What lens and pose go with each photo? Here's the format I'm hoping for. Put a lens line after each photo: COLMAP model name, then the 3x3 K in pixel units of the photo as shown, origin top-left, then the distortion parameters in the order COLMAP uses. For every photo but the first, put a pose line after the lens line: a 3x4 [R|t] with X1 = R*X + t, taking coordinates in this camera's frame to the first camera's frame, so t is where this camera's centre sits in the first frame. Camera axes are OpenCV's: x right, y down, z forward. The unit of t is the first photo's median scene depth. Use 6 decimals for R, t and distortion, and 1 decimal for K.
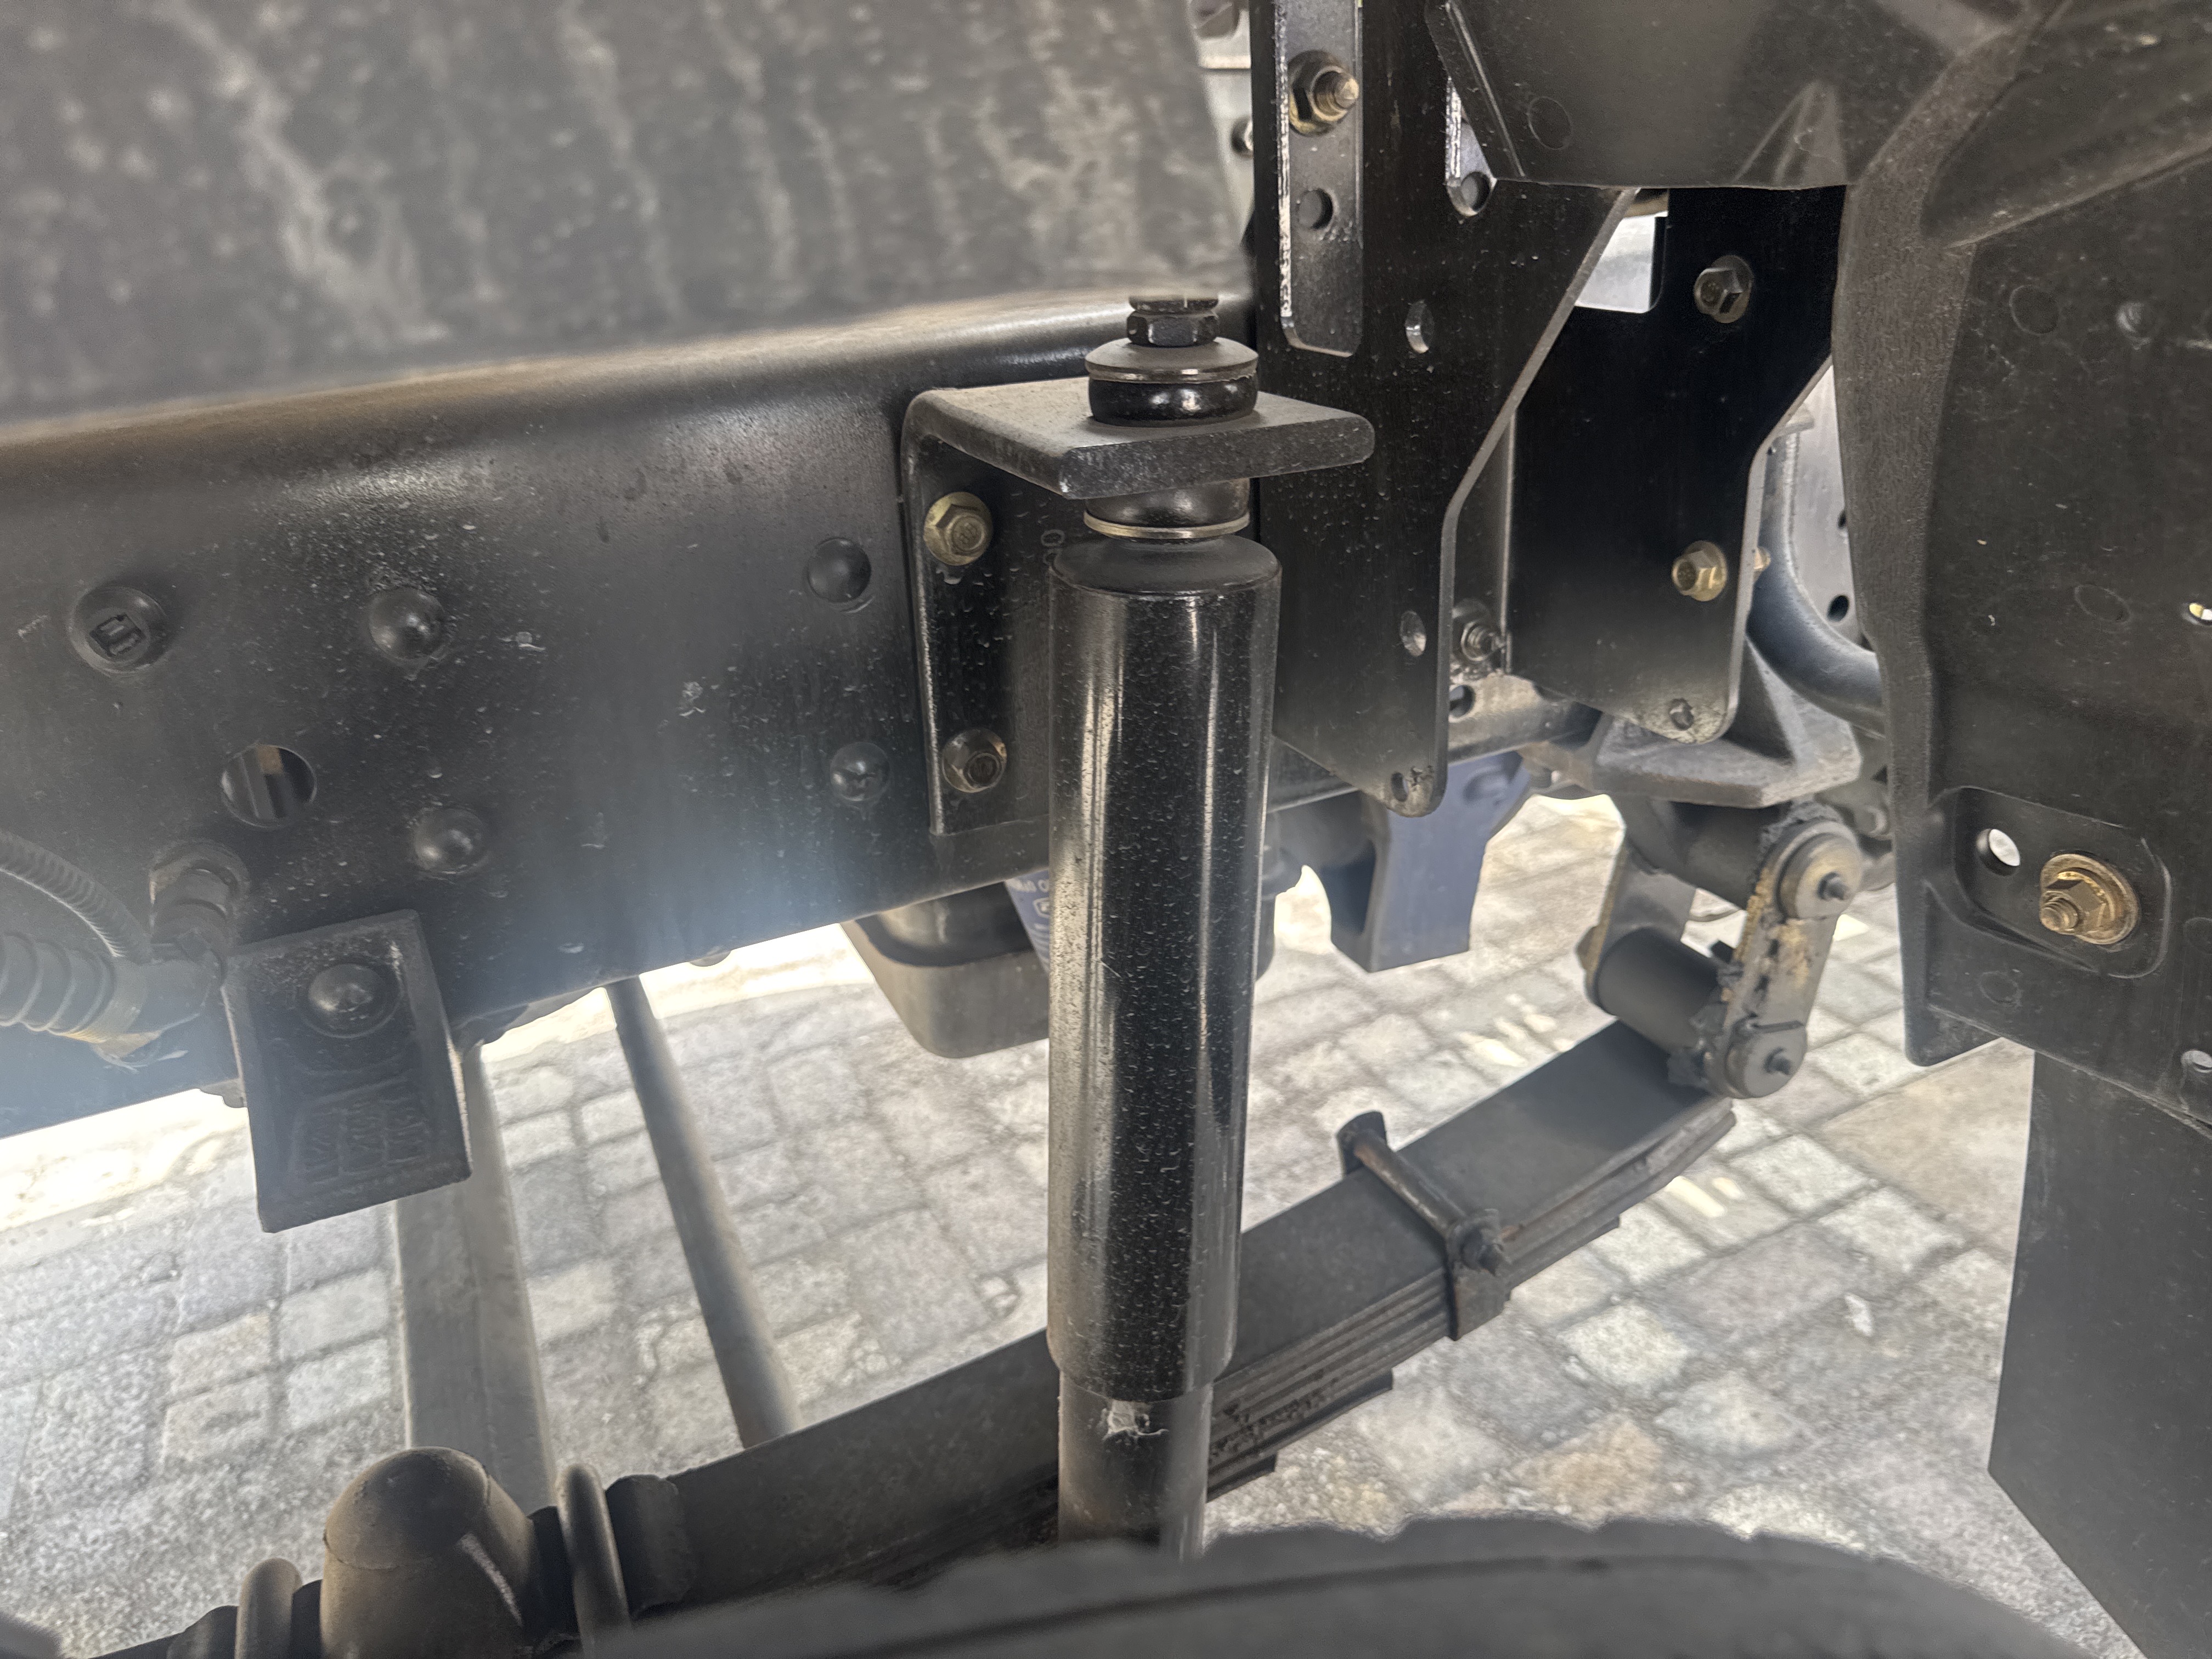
lens RADIAL K [[1509.6, 0, 1086.4], [0, 1509.6, 817.0], [0, 0, 1]] dist [0.095380, -0.138130]
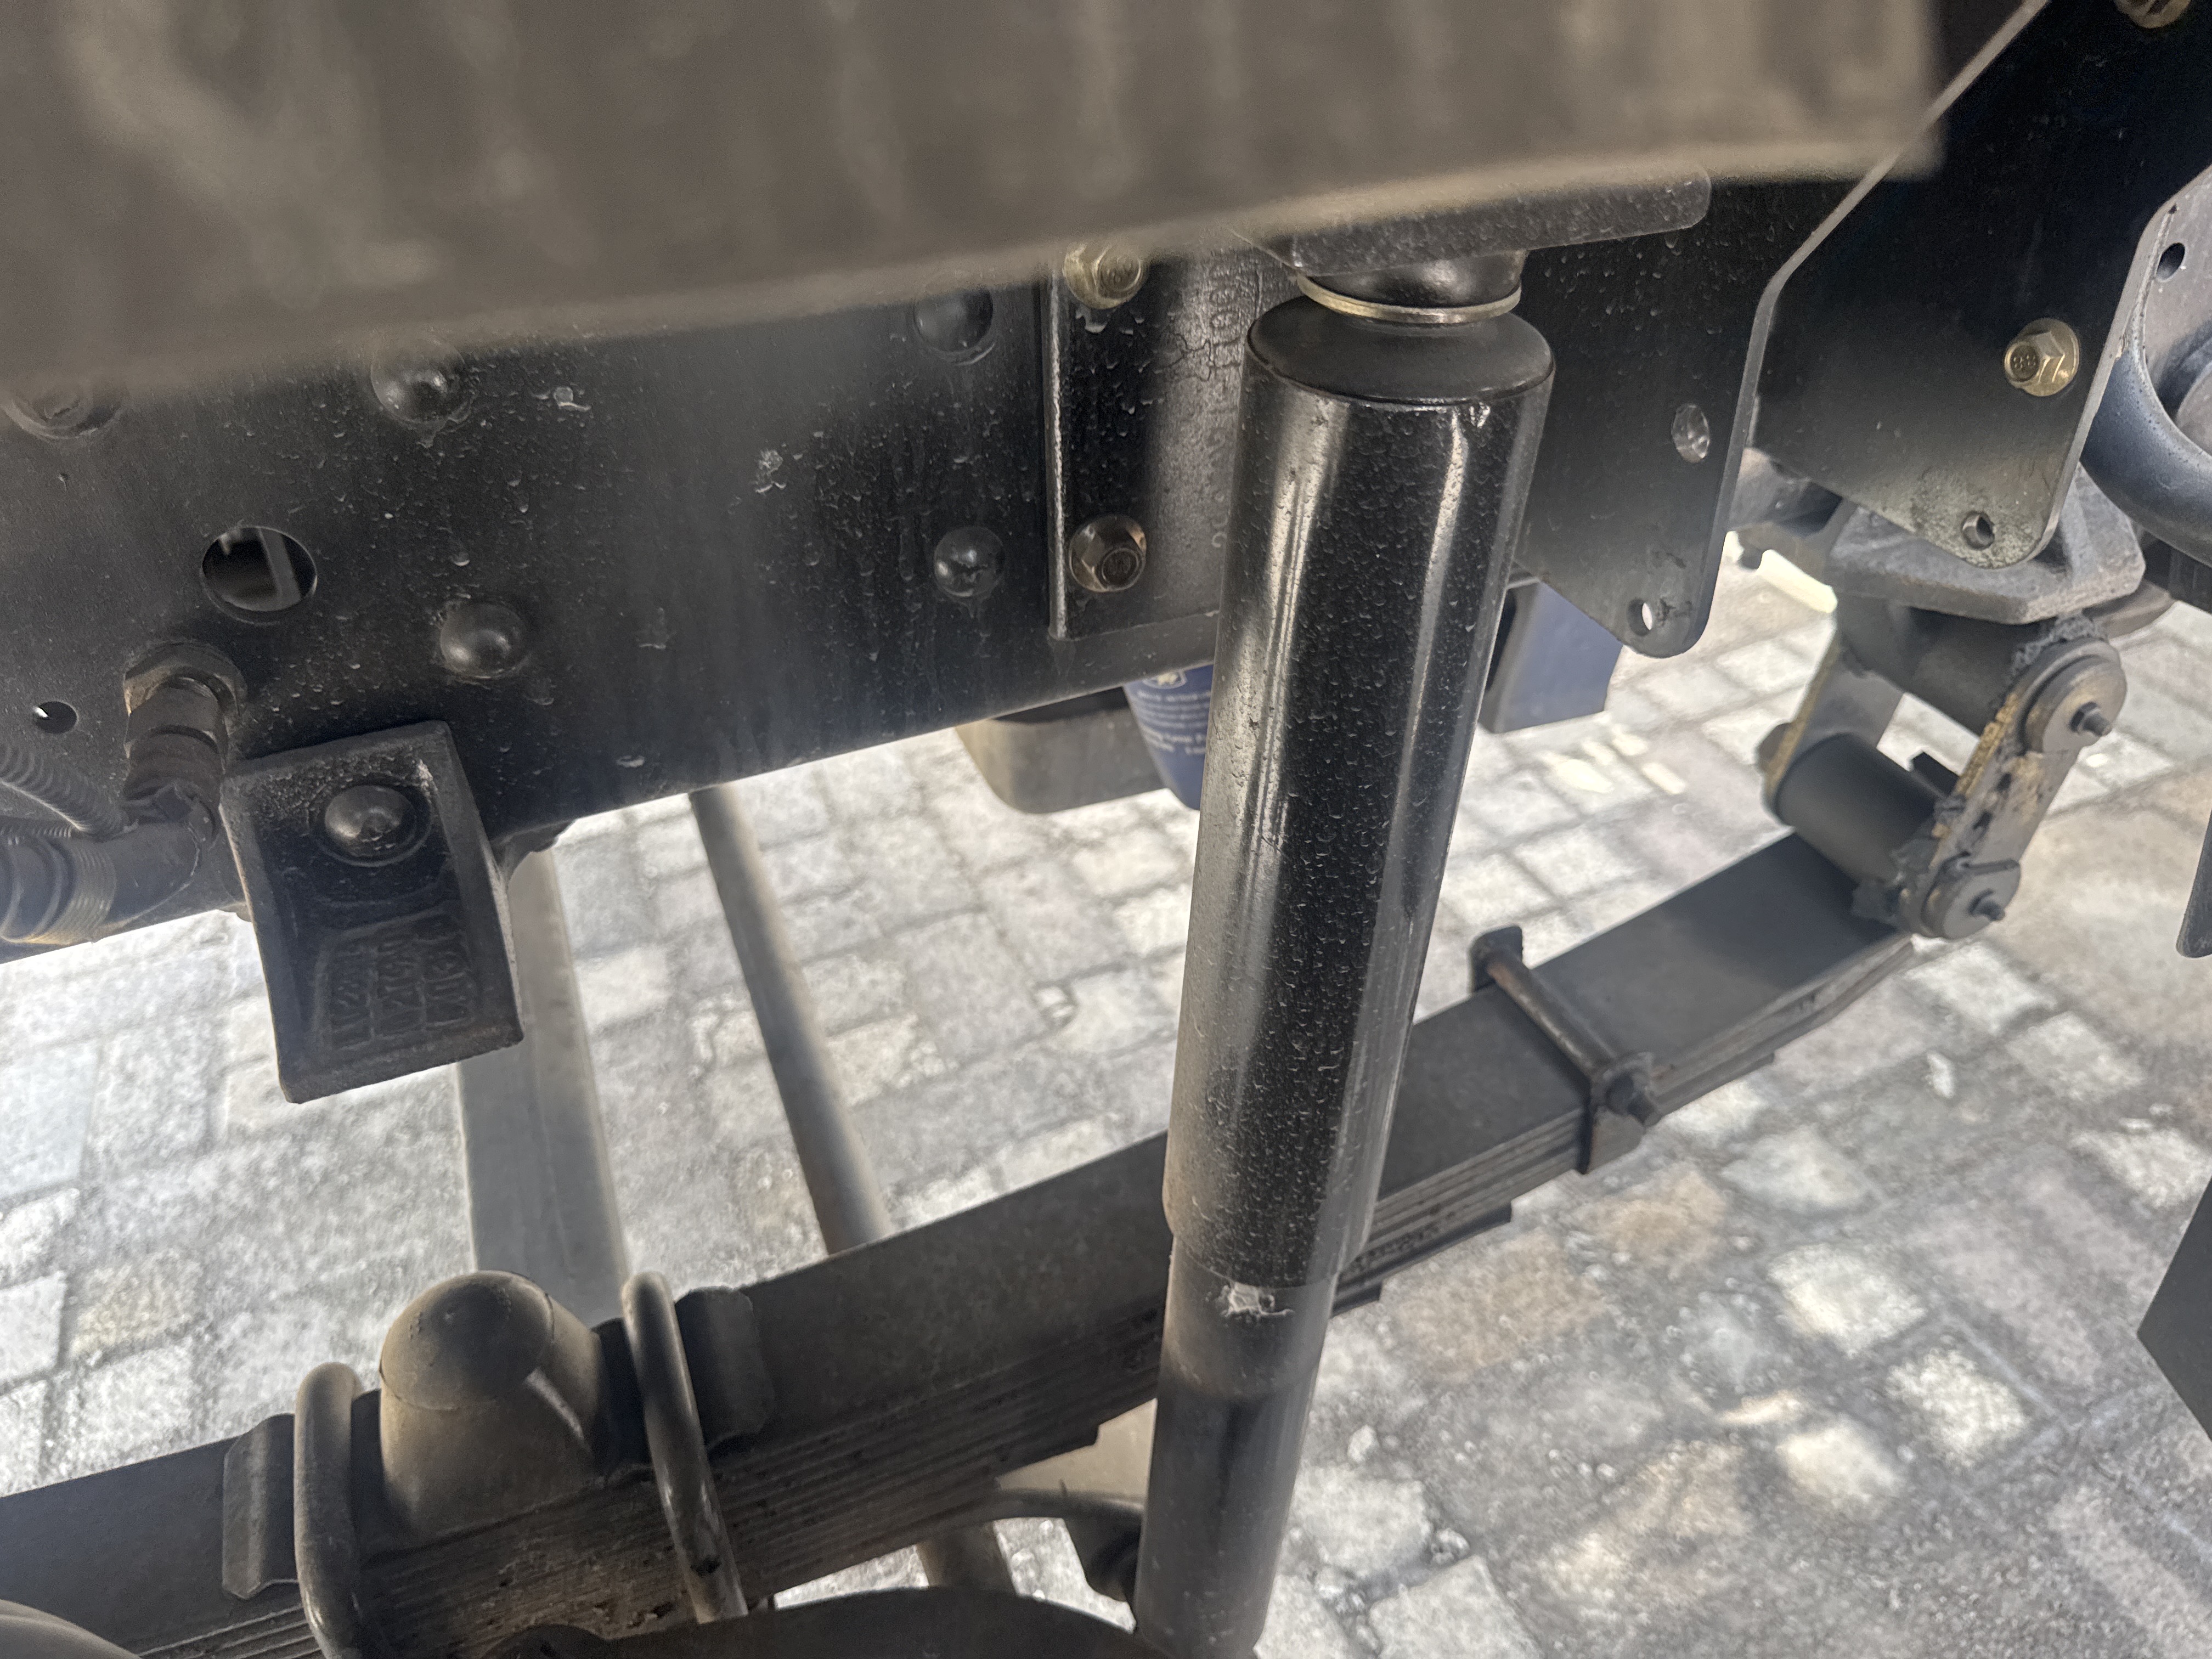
lens RADIAL K [[1478.8, 0, 1079.0], [0, 1478.8, 742.8], [0, 0, 1]] dist [0.057019, -0.083591]
pose [[0.998818, 0.046813, -0.013117, -0.045455], [-0.043049, 0.977014, 0.208784, -0.063480], [0.022589, -0.207972, 0.977874, 0.116885]]
